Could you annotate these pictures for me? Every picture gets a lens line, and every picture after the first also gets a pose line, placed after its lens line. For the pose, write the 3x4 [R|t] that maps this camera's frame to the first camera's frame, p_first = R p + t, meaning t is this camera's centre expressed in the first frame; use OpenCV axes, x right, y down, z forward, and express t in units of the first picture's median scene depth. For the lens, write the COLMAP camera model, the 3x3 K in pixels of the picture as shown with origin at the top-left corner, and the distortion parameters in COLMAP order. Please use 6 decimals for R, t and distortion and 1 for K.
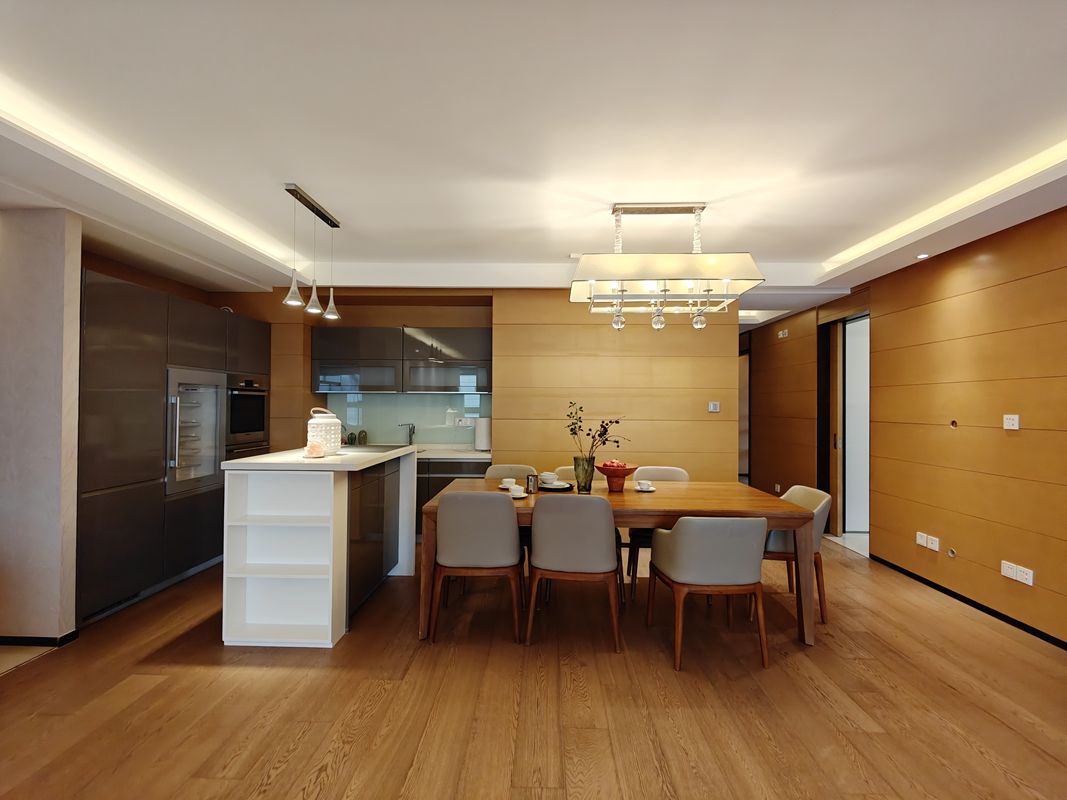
lens RADIAL K [[470.6, 0, 536.1], [0, 470.6, 402.7], [0, 0, 1]] dist [0.003028, -0.000797]
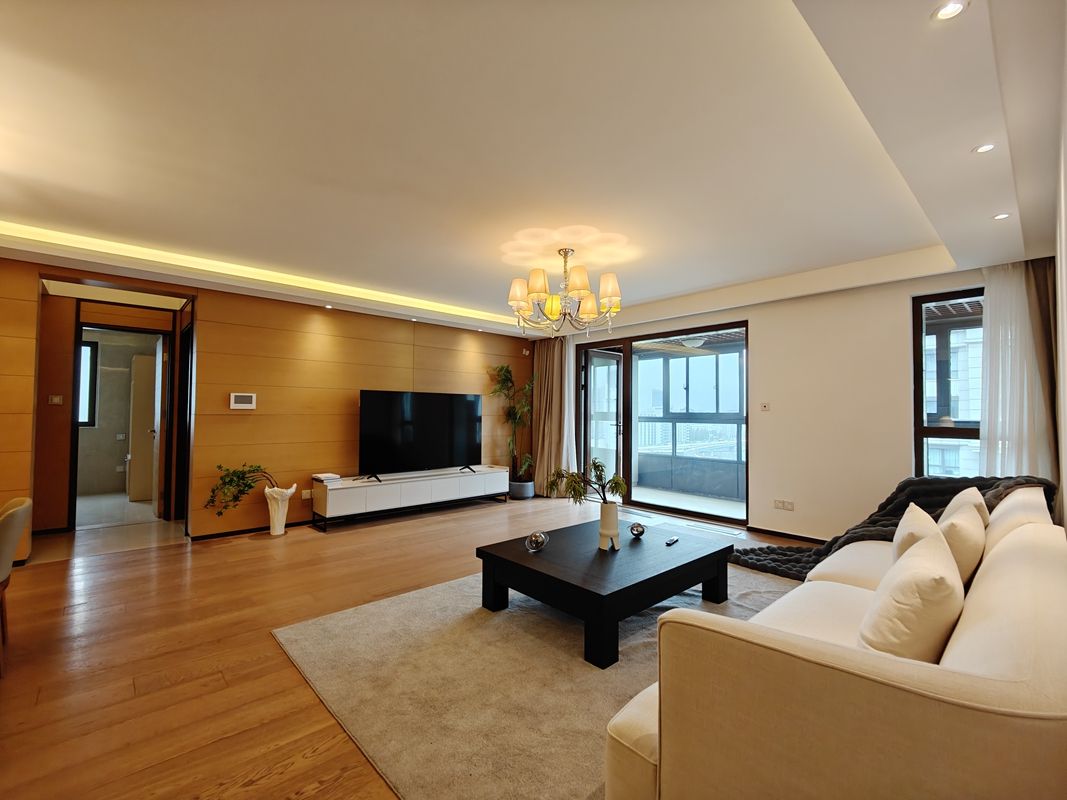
lens RADIAL K [[470.6, 0, 534.4], [0, 470.6, 405.2], [0, 0, 1]] dist [0.003028, -0.000797]
pose [[-0.691775, 0.000124, 0.722113, -0.822355], [-0.023095, 0.999485, -0.022297, 0.026835], [-0.721744, -0.032102, -0.691415, 0.689247]]
